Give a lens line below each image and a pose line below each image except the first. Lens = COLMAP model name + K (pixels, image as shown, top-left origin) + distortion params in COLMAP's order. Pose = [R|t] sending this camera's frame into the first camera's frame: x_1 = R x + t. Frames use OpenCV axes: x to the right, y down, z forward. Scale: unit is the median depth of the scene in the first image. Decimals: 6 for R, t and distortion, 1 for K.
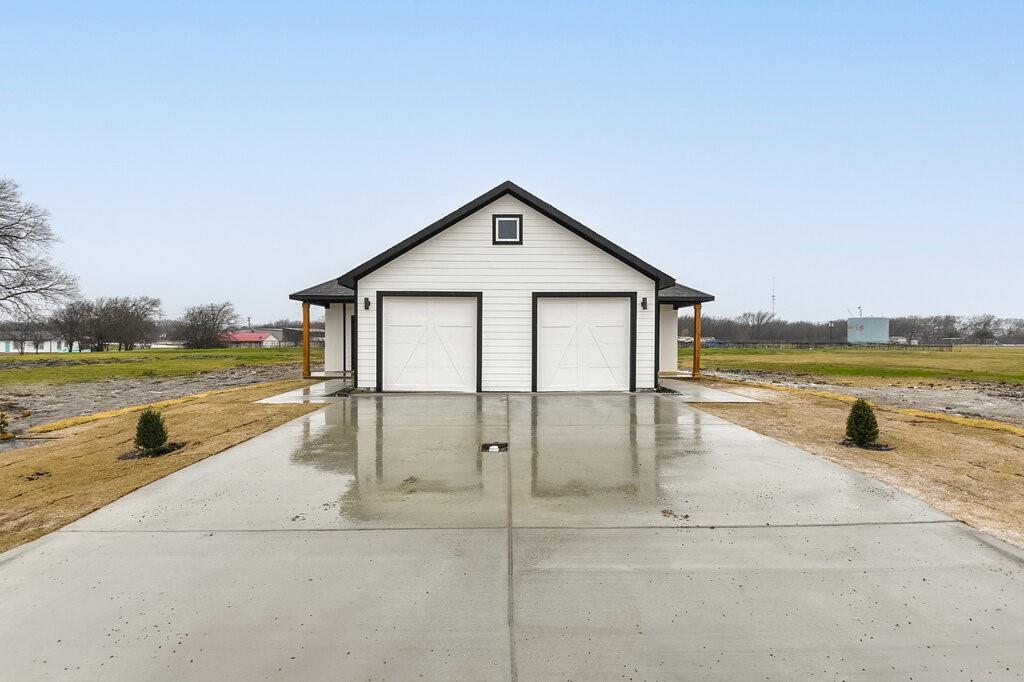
lens RADIAL K [[507.0, 0, 498.4], [0, 507.0, 340.9], [0, 0, 1]] dist [-0.014571, -0.000482]
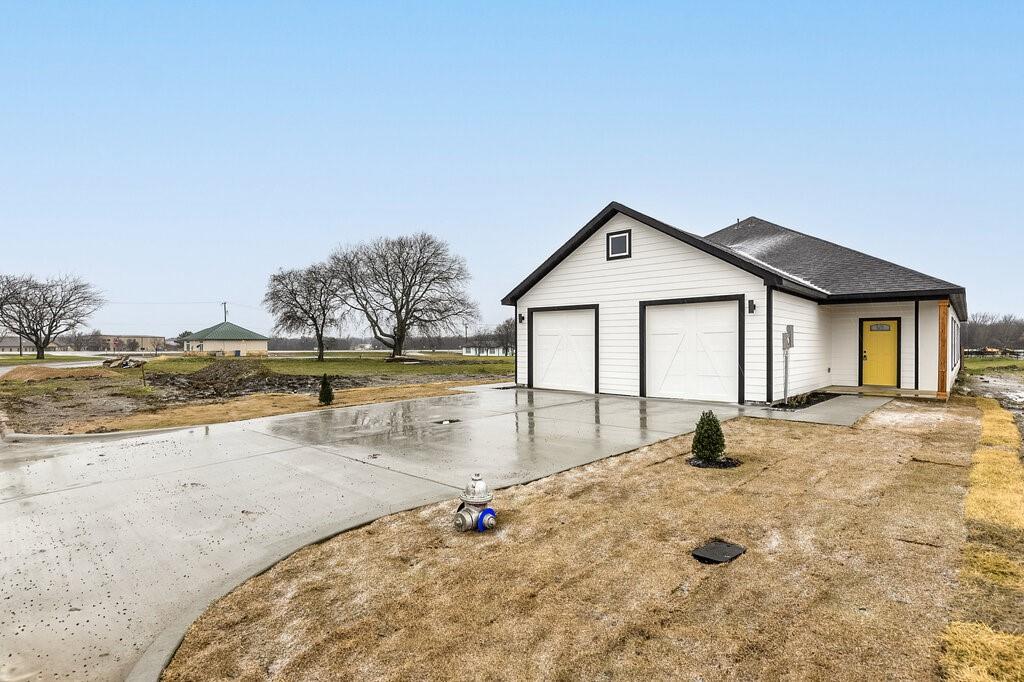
lens RADIAL K [[507.0, 0, 498.4], [0, 507.0, 340.9], [0, 0, 1]] dist [-0.014571, -0.000482]
pose [[0.710785, -0.006398, -0.703380, 0.595242], [-0.004234, 0.999902, -0.013374, 0.000991], [0.703397, 0.012484, 0.710688, 0.049446]]
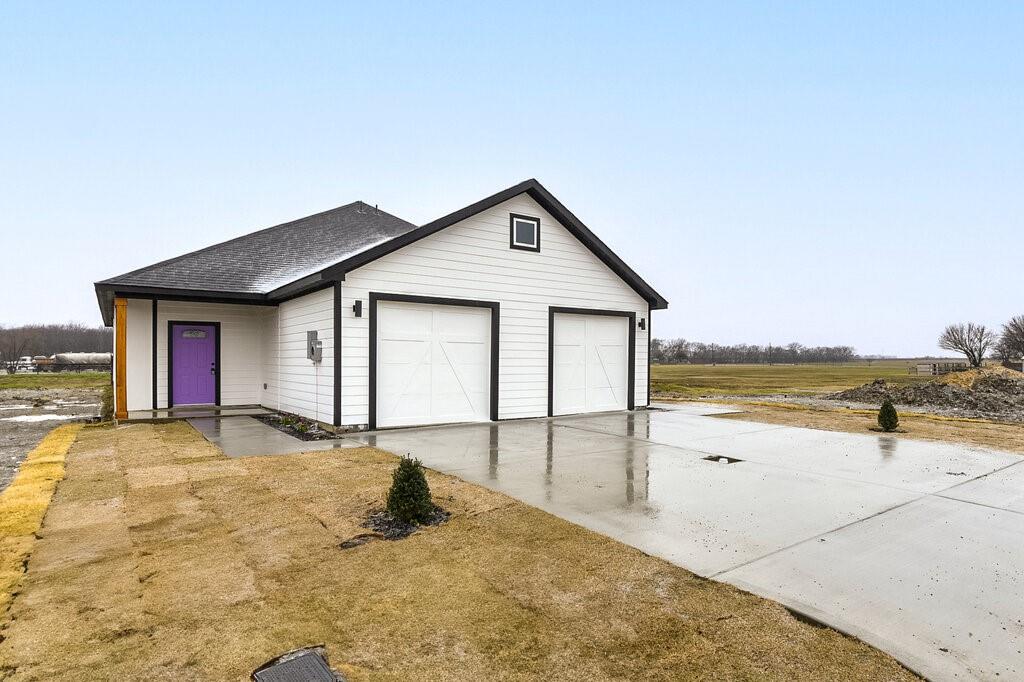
lens RADIAL K [[597.3, 0, 637.0], [0, 597.3, 366.3], [0, 0, 1]] dist [-0.001084, -0.000366]
pose [[0.746762, -0.006129, 0.665064, -0.525084], [0.000367, 0.999961, 0.008803, 0.001604], [-0.665092, -0.006330, 0.746735, 0.097973]]
